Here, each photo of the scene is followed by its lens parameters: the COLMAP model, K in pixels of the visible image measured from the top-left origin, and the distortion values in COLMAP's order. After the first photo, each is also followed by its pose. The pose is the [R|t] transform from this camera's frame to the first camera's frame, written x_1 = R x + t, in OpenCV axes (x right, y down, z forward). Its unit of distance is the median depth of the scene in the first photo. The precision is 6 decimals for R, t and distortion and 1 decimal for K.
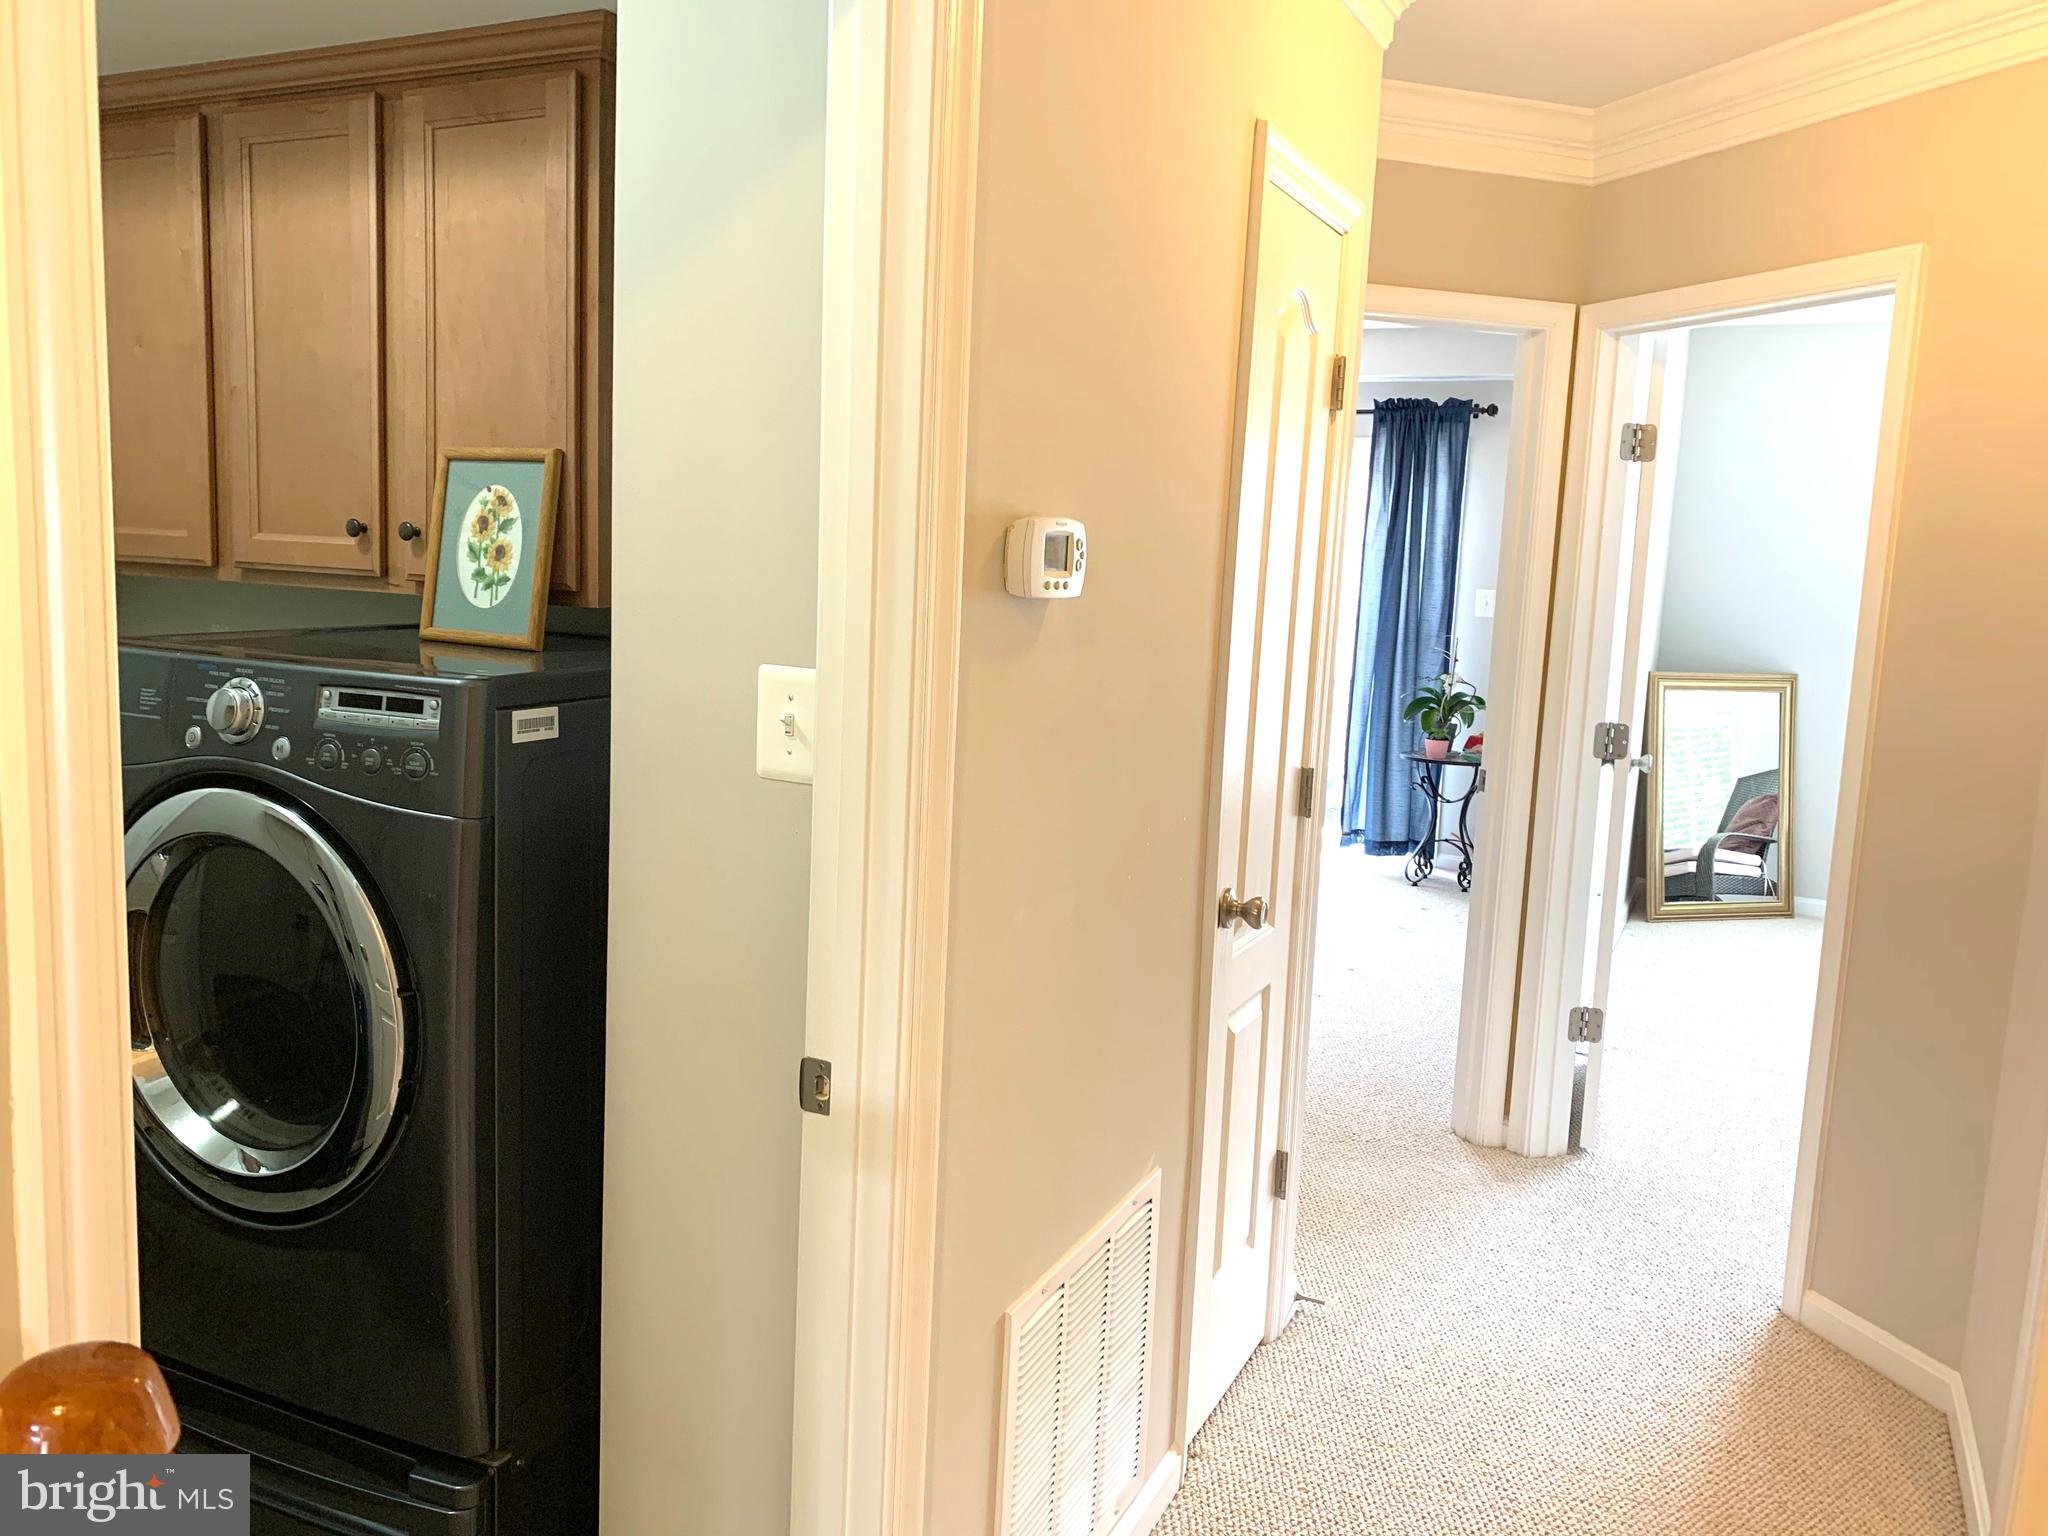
lens RADIAL K [[1561.4, 0, 1026.9], [0, 1561.4, 749.3], [0, 0, 1]] dist [0.039764, -0.064631]
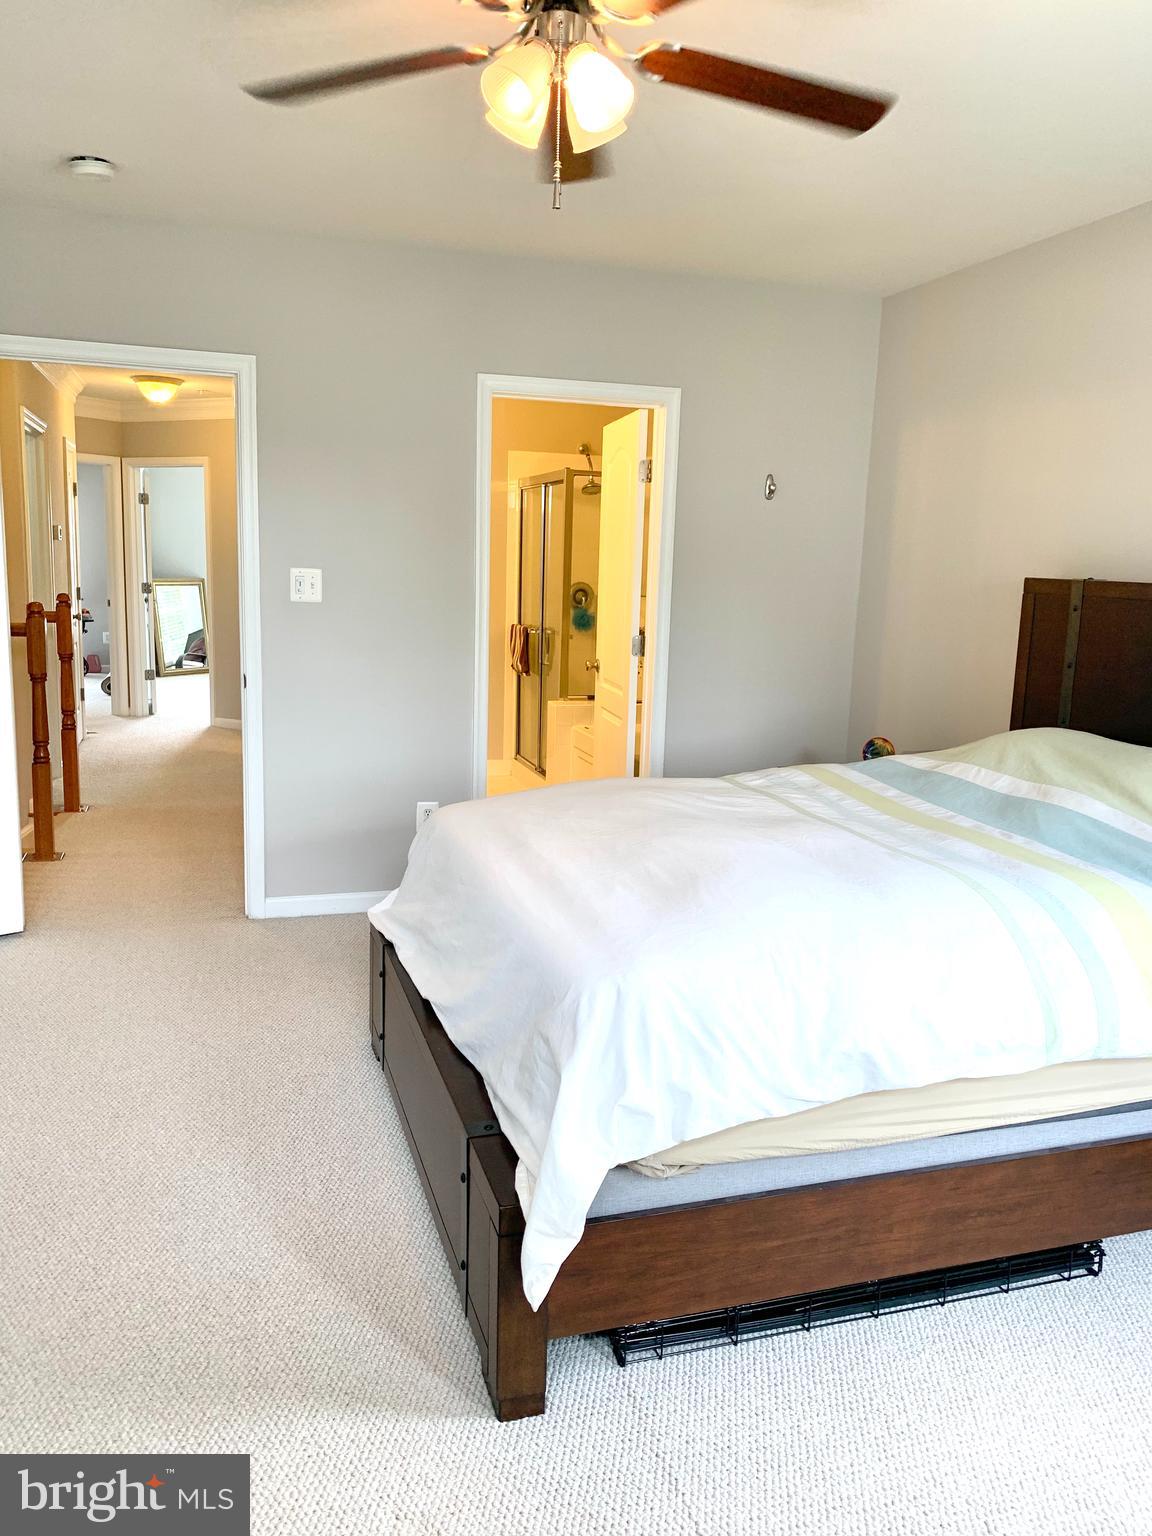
lens RADIAL K [[1171.0, 0, 581.5], [0, 1171.0, 774.1], [0, 0, 1]] dist [0.039764, -0.064631]
pose [[0.734342, -0.137105, 0.664789, -0.368360], [0.084383, 0.990230, 0.111012, 0.101668], [-0.673514, -0.025424, 0.738737, -0.819771]]
